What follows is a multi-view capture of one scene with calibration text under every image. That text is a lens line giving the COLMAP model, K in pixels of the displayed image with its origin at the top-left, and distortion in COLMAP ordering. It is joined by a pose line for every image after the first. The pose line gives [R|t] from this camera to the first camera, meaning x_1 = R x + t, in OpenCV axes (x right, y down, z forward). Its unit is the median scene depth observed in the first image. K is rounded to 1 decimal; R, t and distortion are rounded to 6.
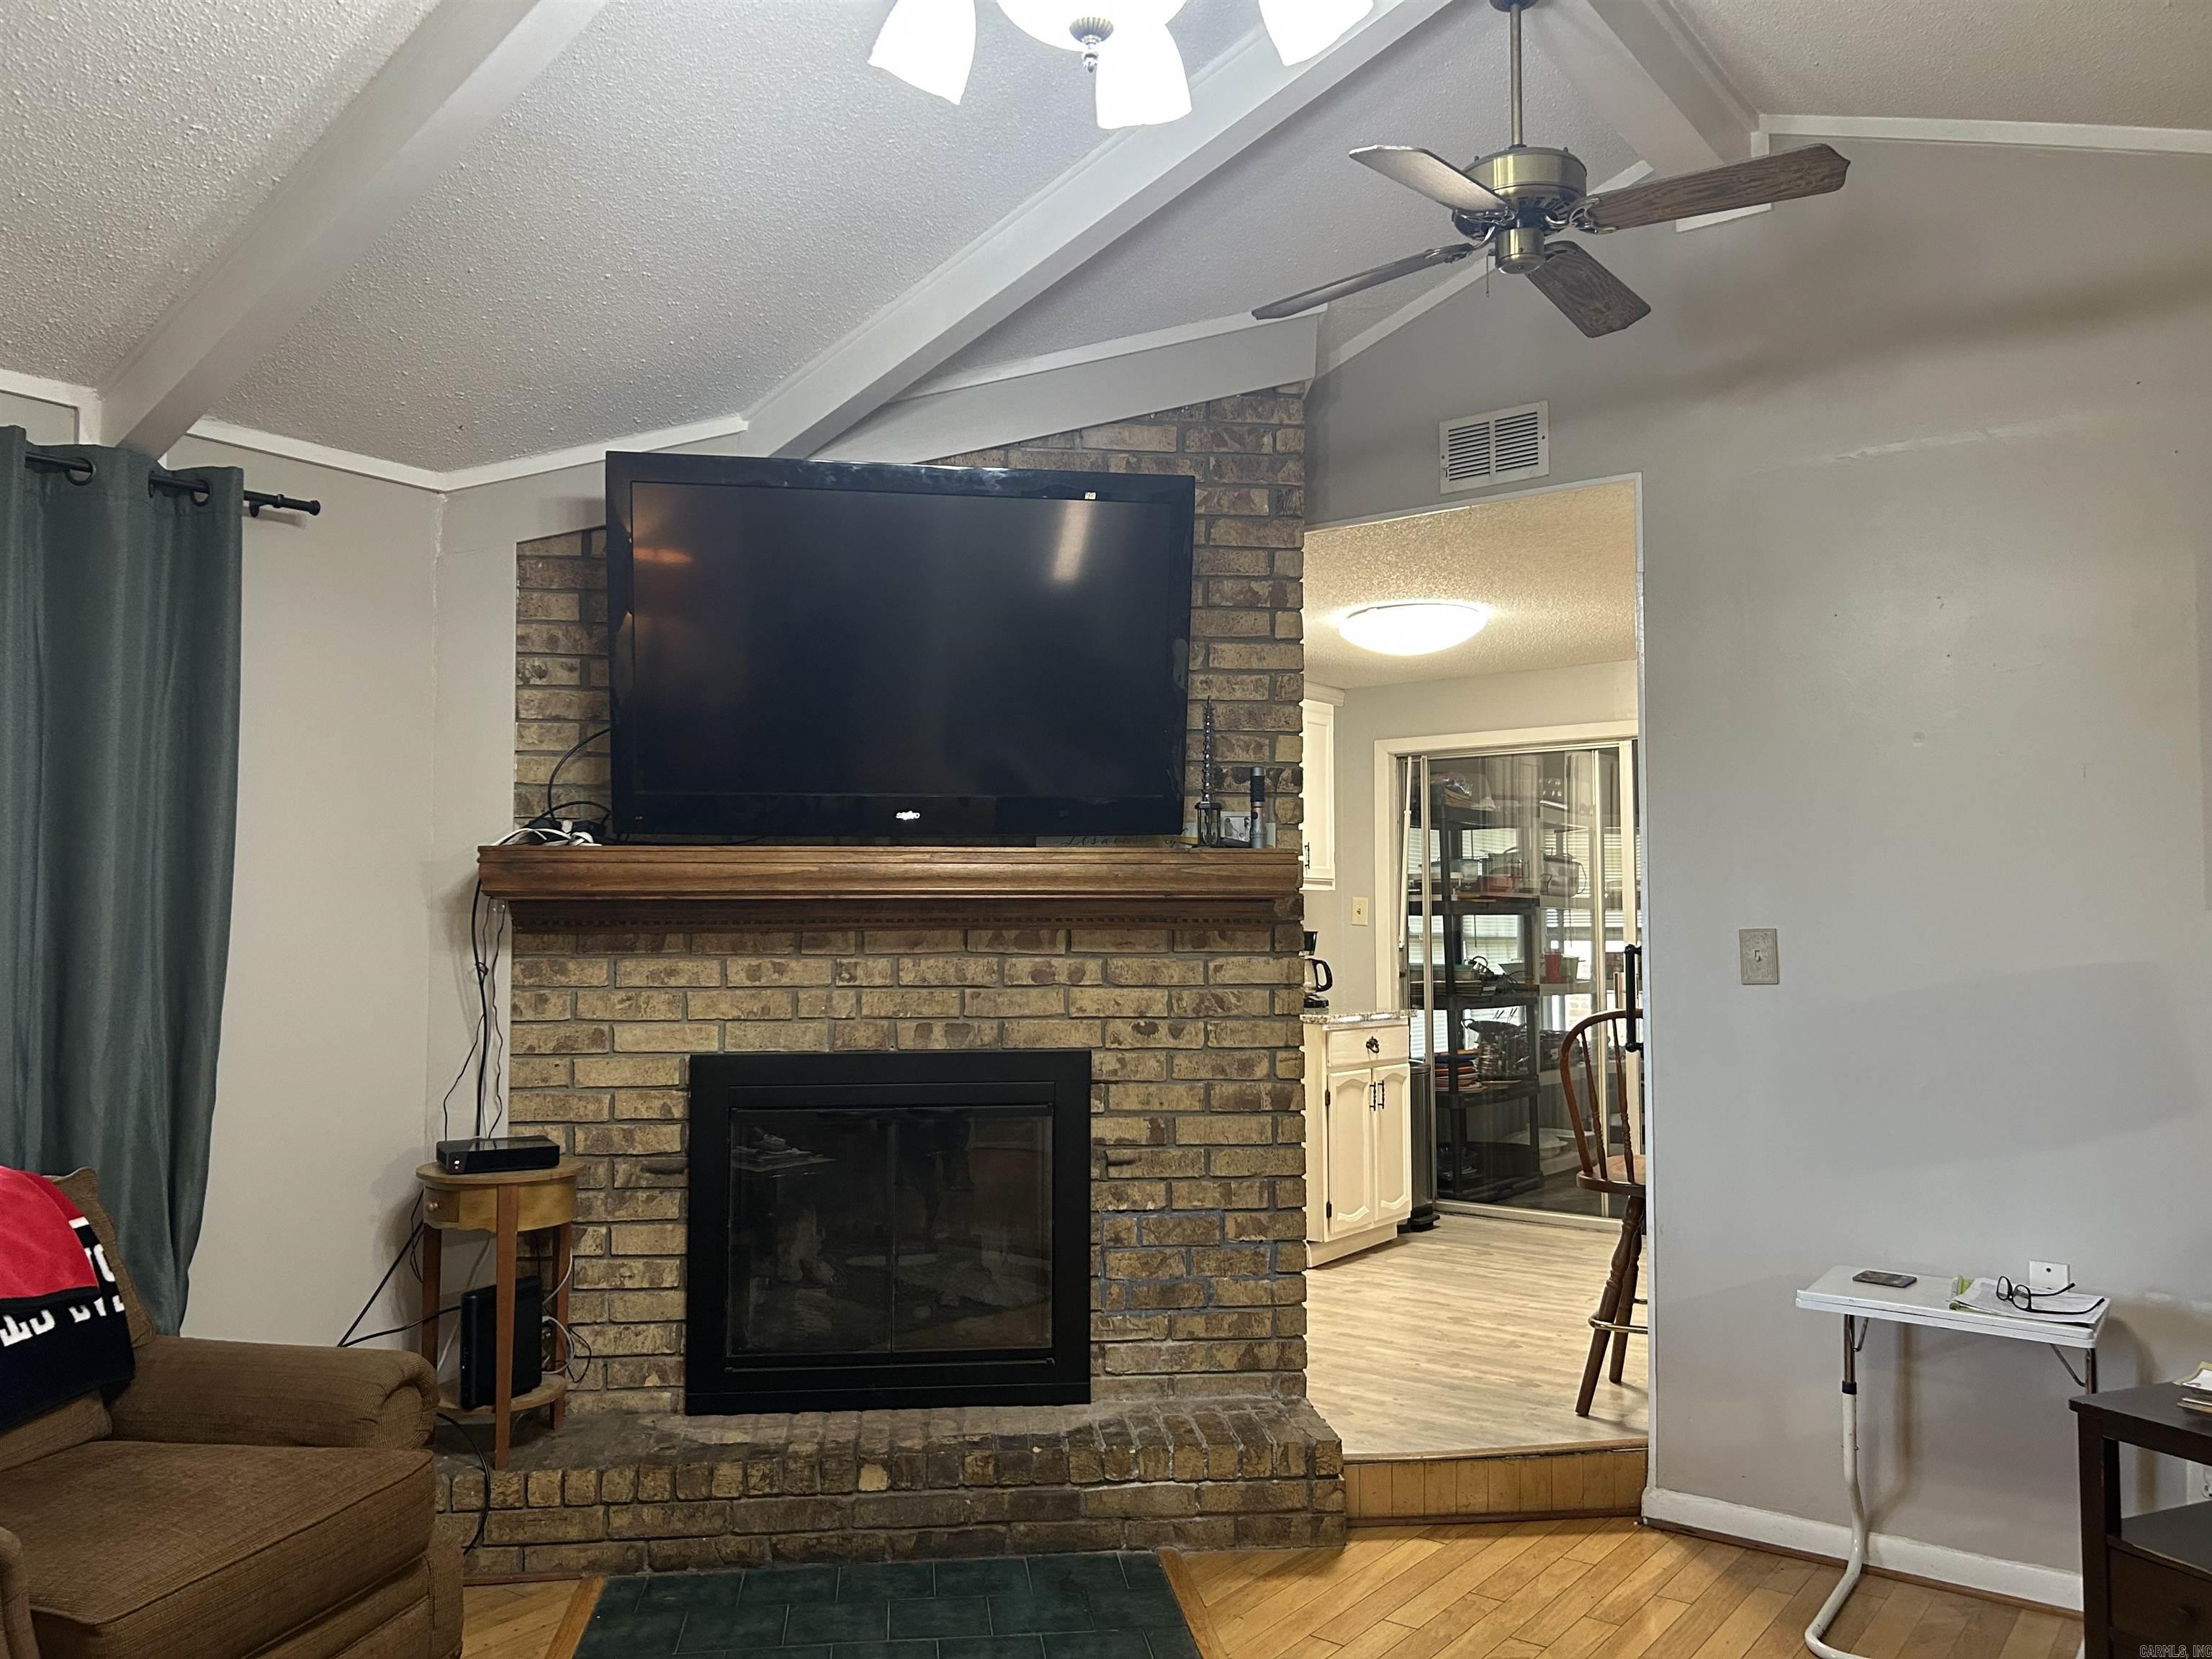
lens RADIAL K [[1677.9, 0, 1103.3], [0, 1677.9, 836.7], [0, 0, 1]] dist [0.075423, -0.088589]
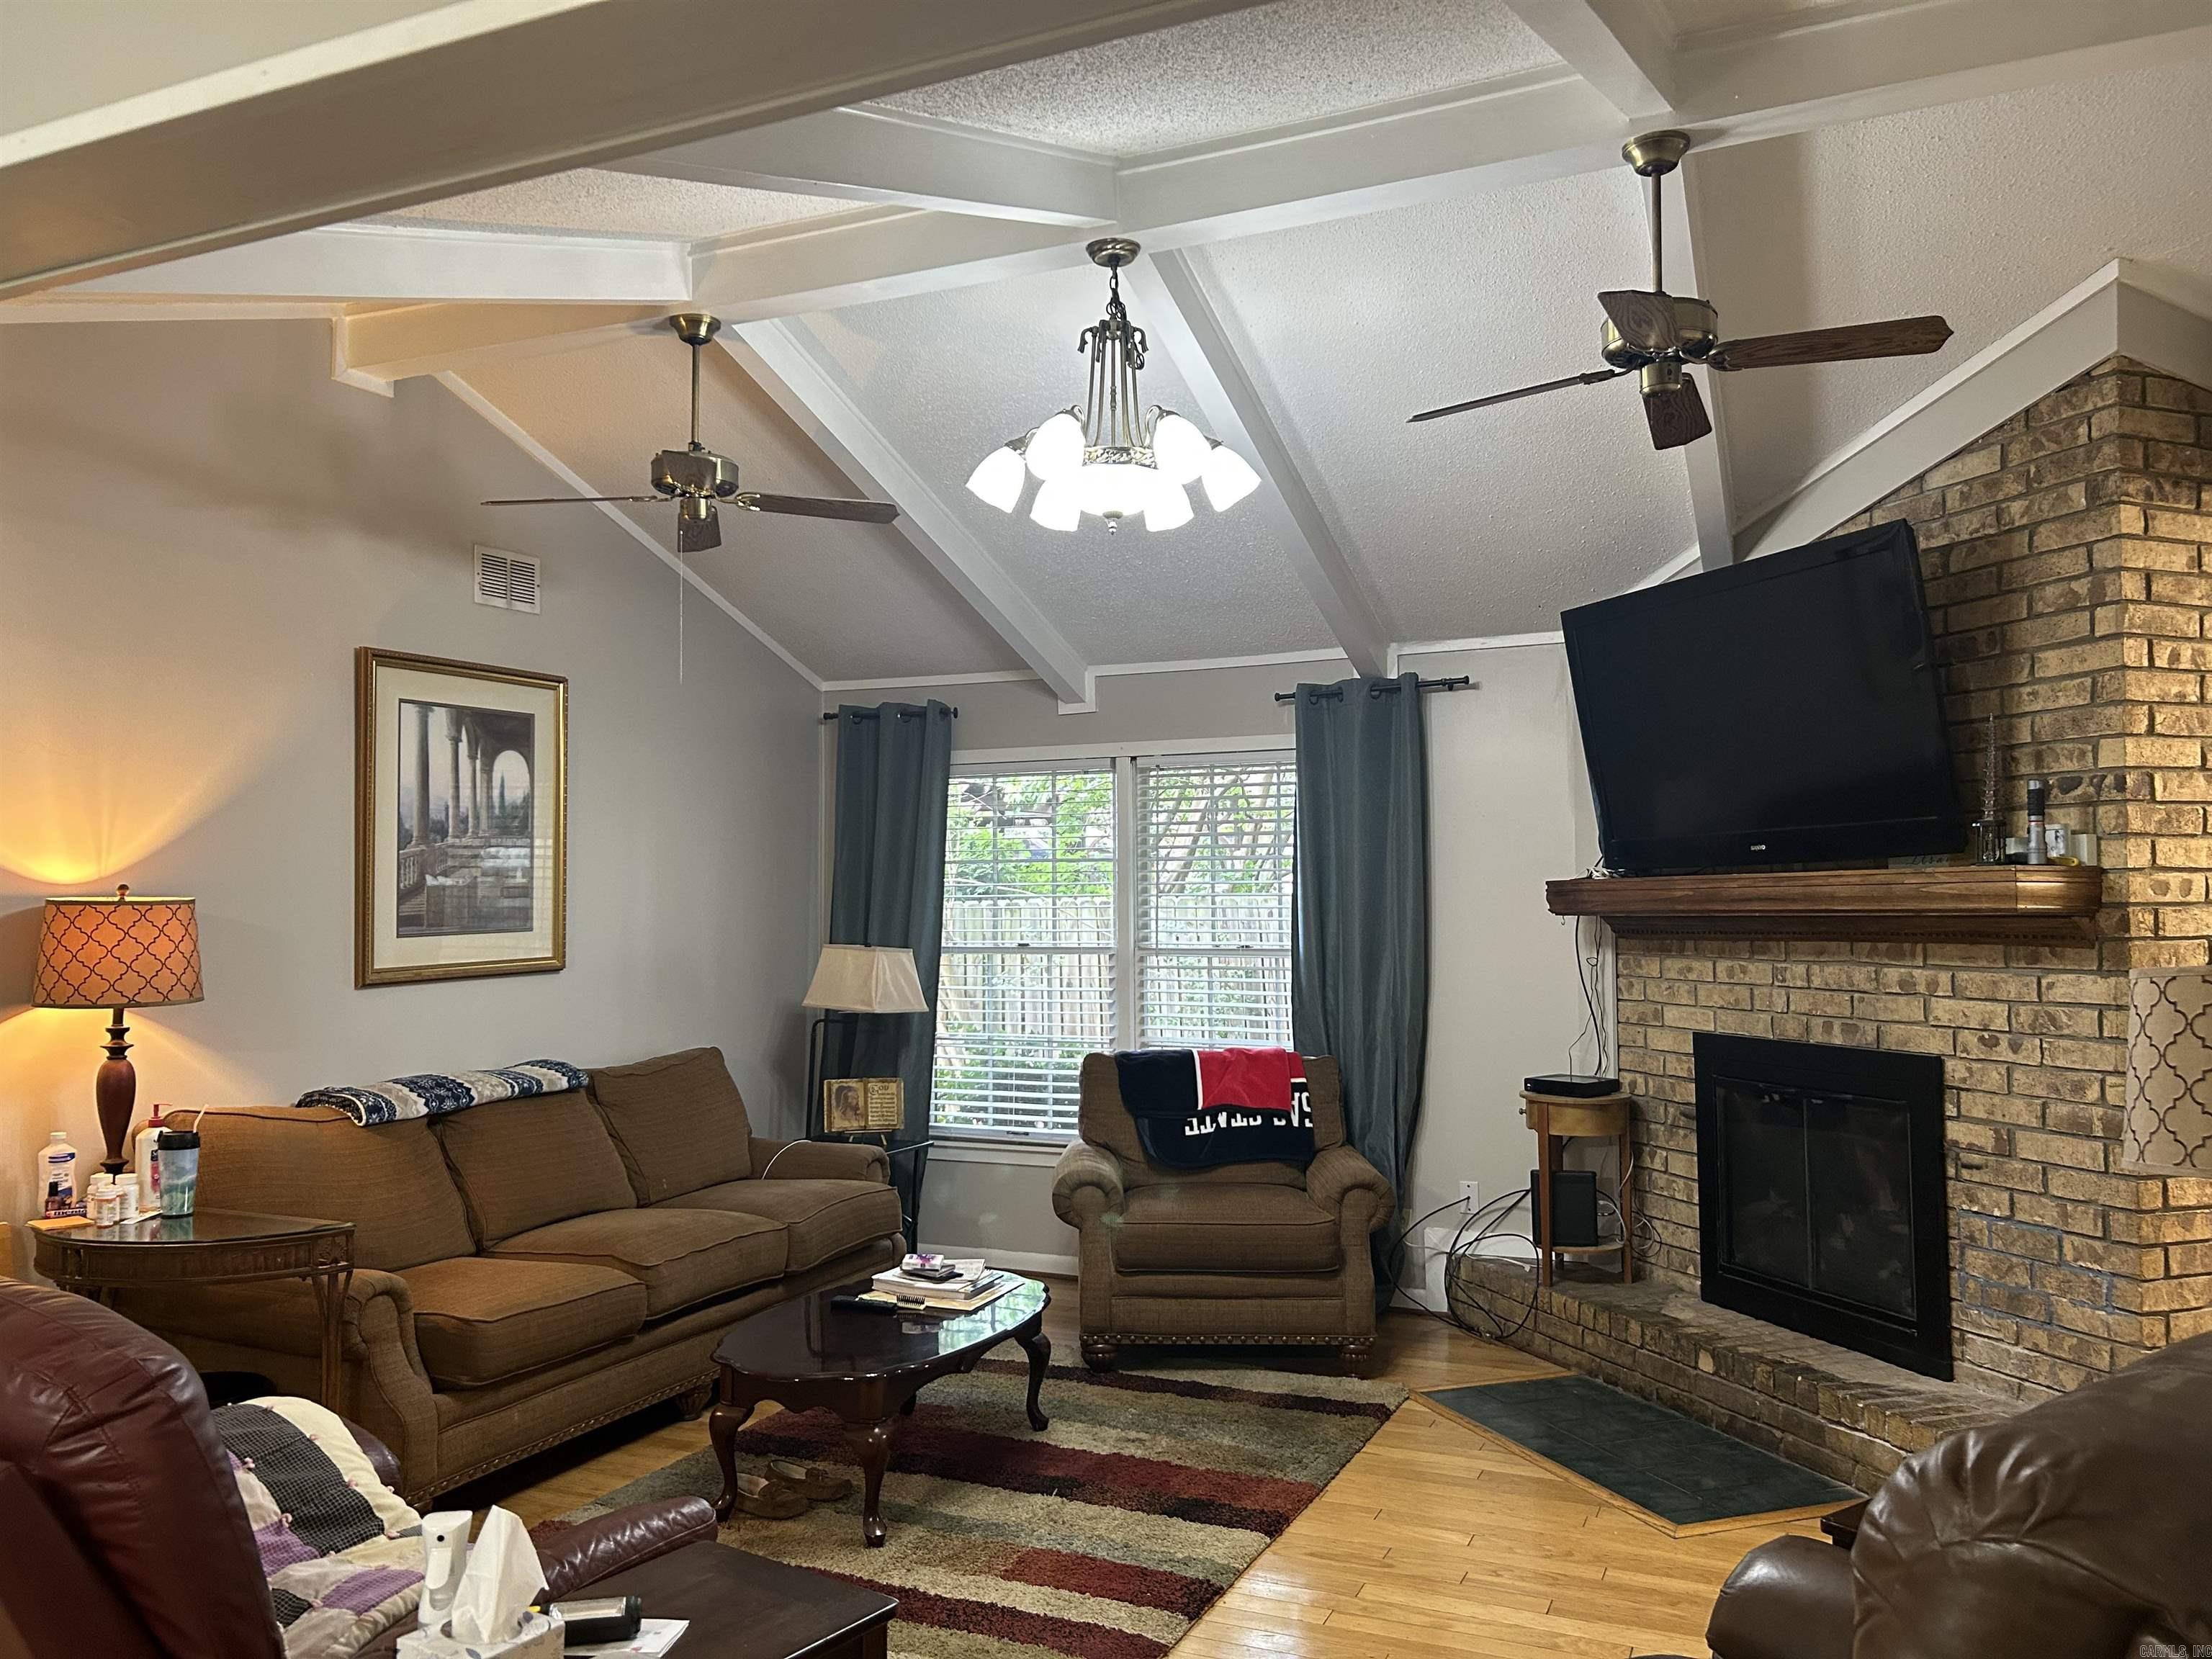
lens RADIAL K [[1677.9, 0, 1099.0], [0, 1677.9, 841.5], [0, 0, 1]] dist [0.075423, -0.088589]
pose [[0.215109, -0.041858, -0.975693, 0.944884], [0.055872, 0.997972, -0.030496, -0.006119], [0.974991, -0.047954, 0.217011, 0.252034]]
